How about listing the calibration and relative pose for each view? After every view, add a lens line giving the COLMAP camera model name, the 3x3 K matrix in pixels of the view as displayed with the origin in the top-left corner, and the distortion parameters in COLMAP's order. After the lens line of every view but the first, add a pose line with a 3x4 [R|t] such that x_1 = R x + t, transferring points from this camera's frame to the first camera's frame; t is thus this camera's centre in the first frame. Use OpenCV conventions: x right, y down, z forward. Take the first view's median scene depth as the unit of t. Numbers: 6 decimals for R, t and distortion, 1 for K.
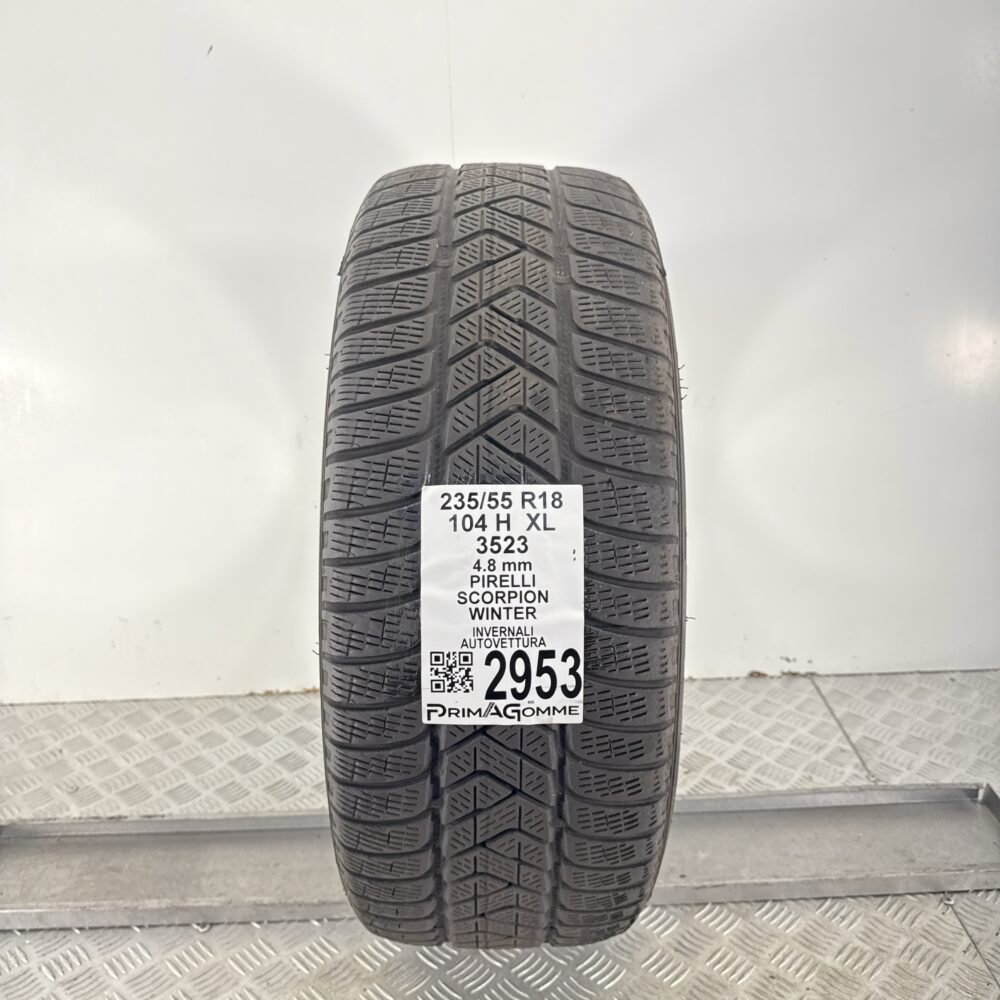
lens RADIAL K [[918.7, 0, 508.0], [0, 918.7, 499.8], [0, 0, 1]] dist [0.152440, -0.371645]
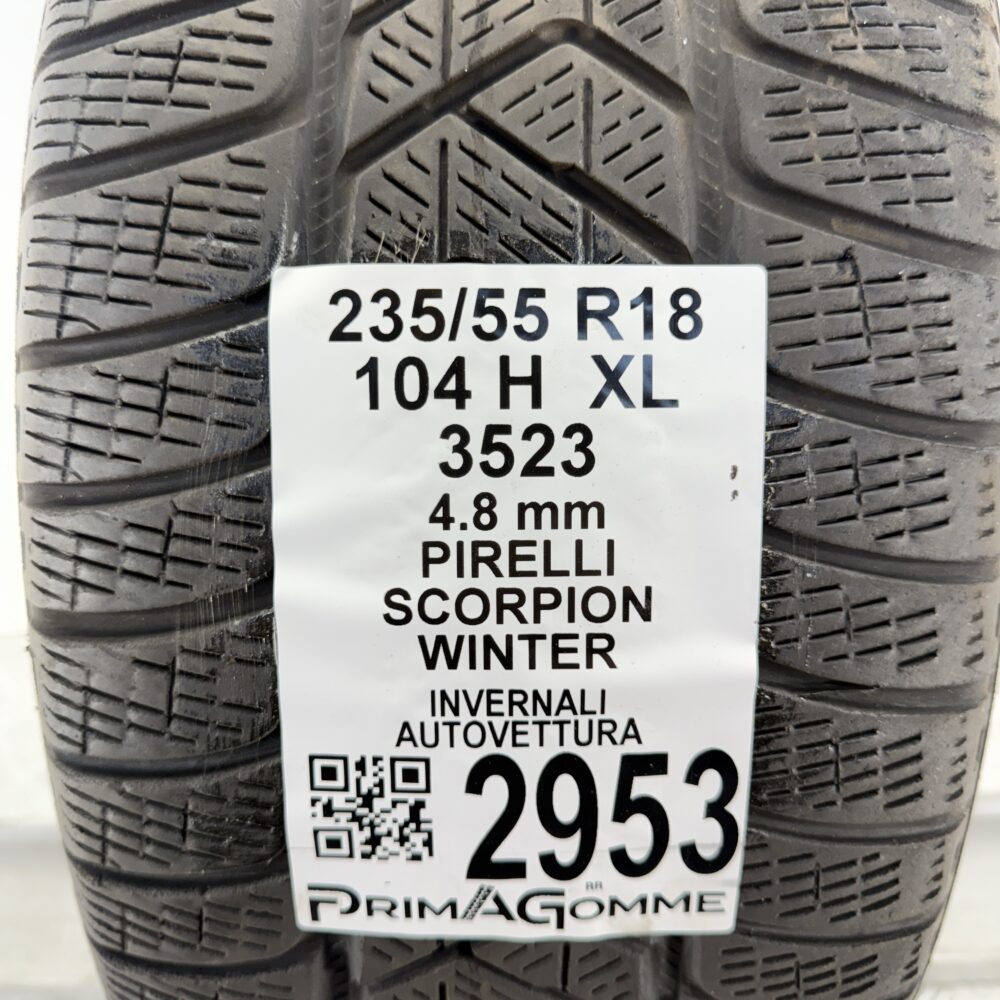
lens RADIAL K [[918.7, 0, 508.0], [0, 918.7, 499.8], [0, 0, 1]] dist [0.152440, -0.371645]
pose [[0.999924, 0.006143, -0.010666, -0.005849], [-0.004699, 0.991439, 0.130488, 0.023097], [0.011376, -0.130428, 0.991393, 0.662995]]
